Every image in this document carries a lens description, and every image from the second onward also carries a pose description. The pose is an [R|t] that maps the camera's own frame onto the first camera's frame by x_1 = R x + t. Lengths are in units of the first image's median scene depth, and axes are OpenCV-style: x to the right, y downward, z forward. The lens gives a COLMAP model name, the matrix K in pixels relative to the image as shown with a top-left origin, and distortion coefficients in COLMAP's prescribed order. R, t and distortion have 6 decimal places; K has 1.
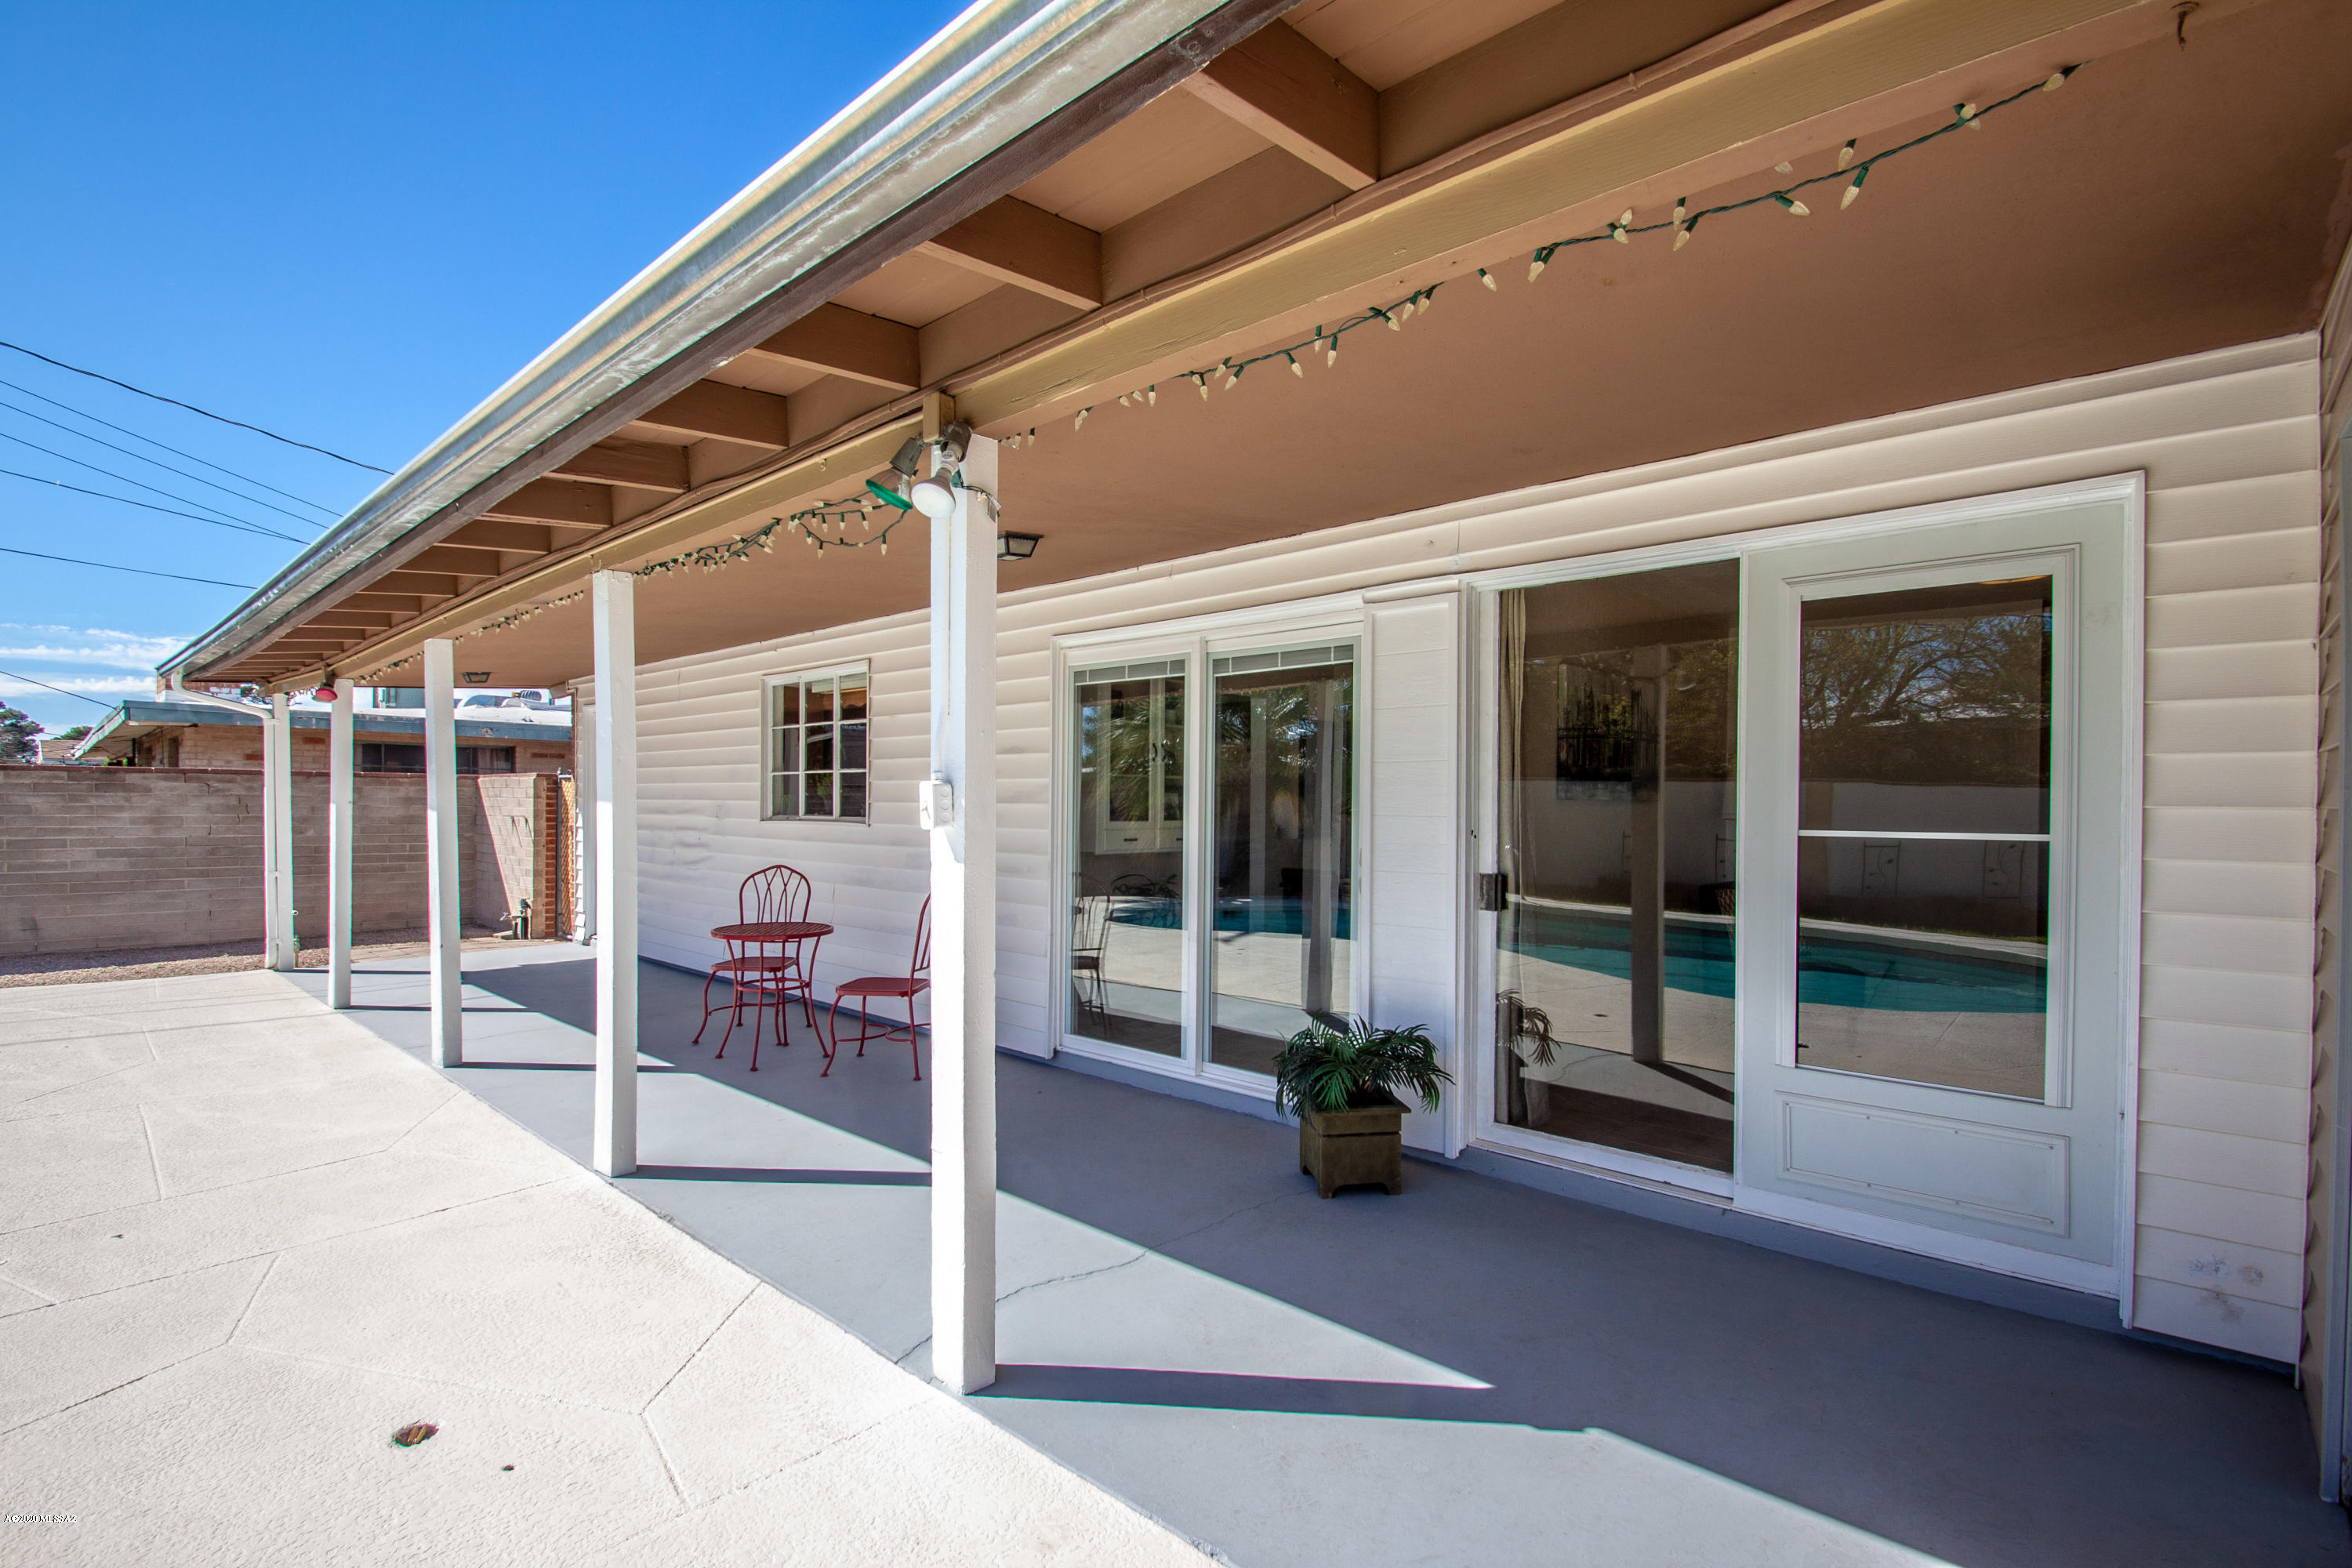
lens RADIAL K [[1108.7, 0, 1162.9], [0, 1108.7, 822.5], [0, 0, 1]] dist [0.019871, -0.017907]
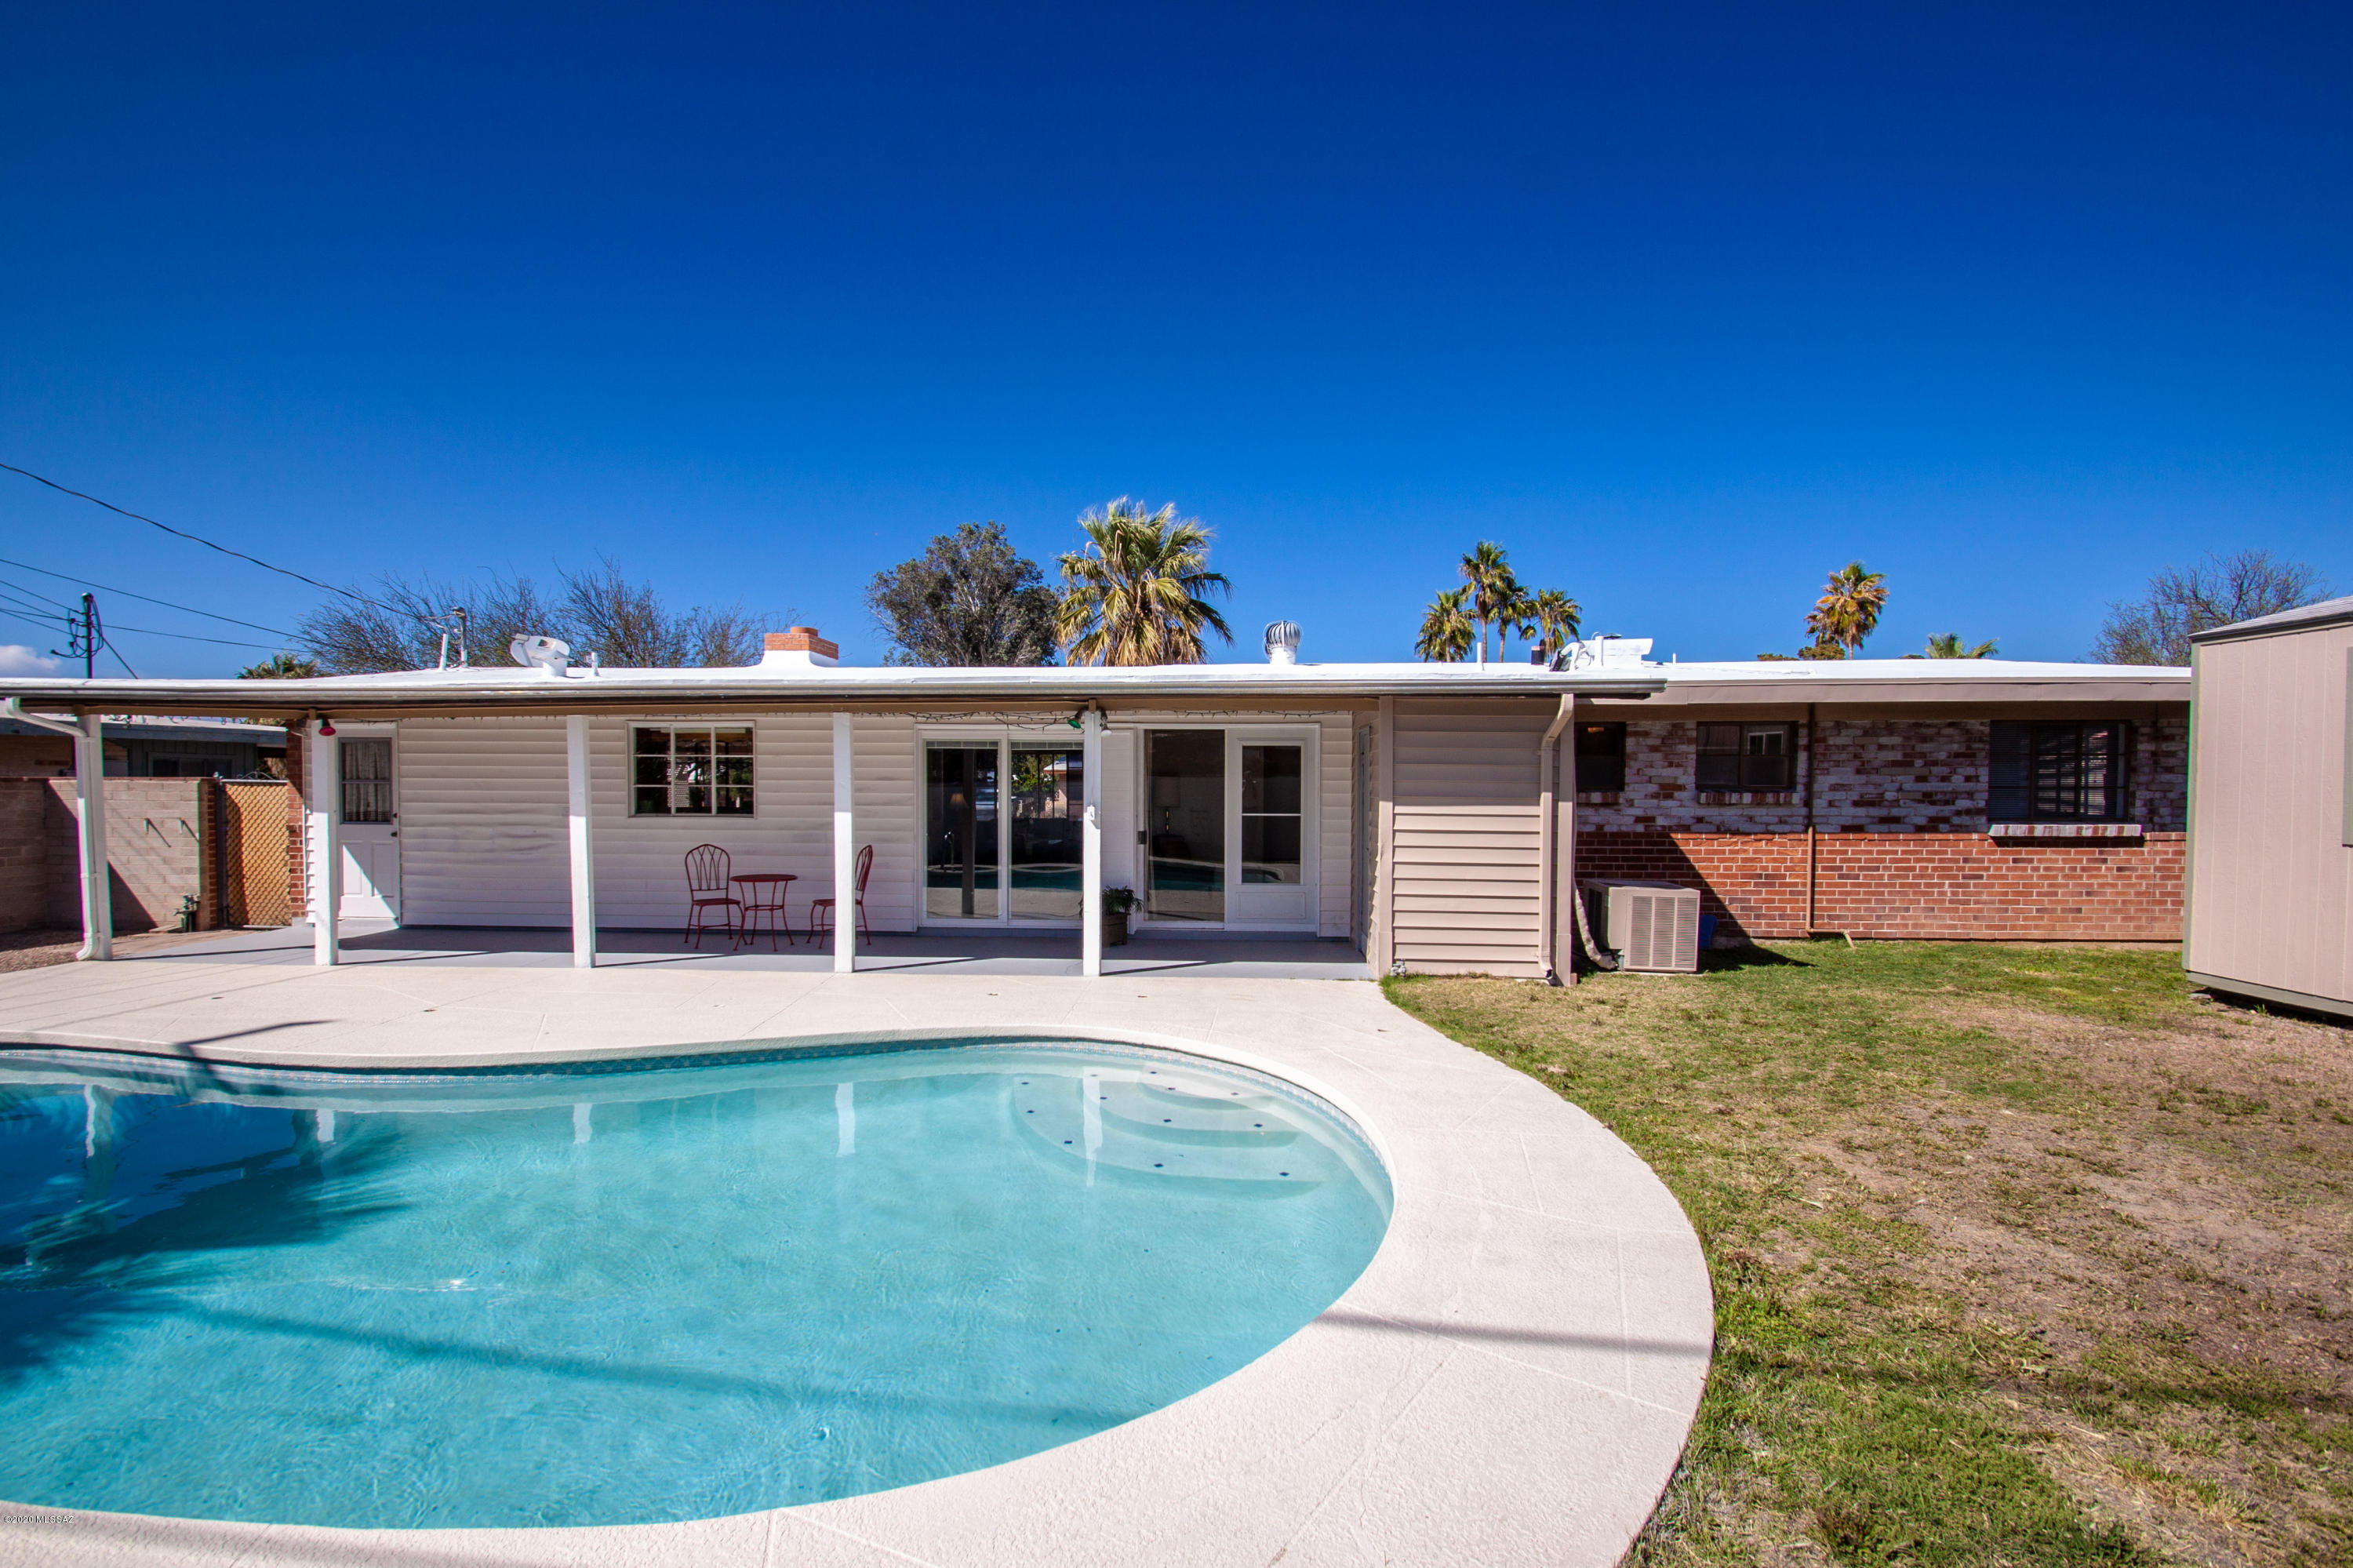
lens RADIAL K [[1109.2, 0, 1163.3], [0, 1109.2, 822.5], [0, 0, 1]] dist [0.019871, -0.017907]
pose [[0.762318, -0.027266, 0.646628, -0.889503], [0.012831, 0.999553, 0.027021, -0.029738], [-0.647075, -0.012302, 0.762327, -0.701998]]
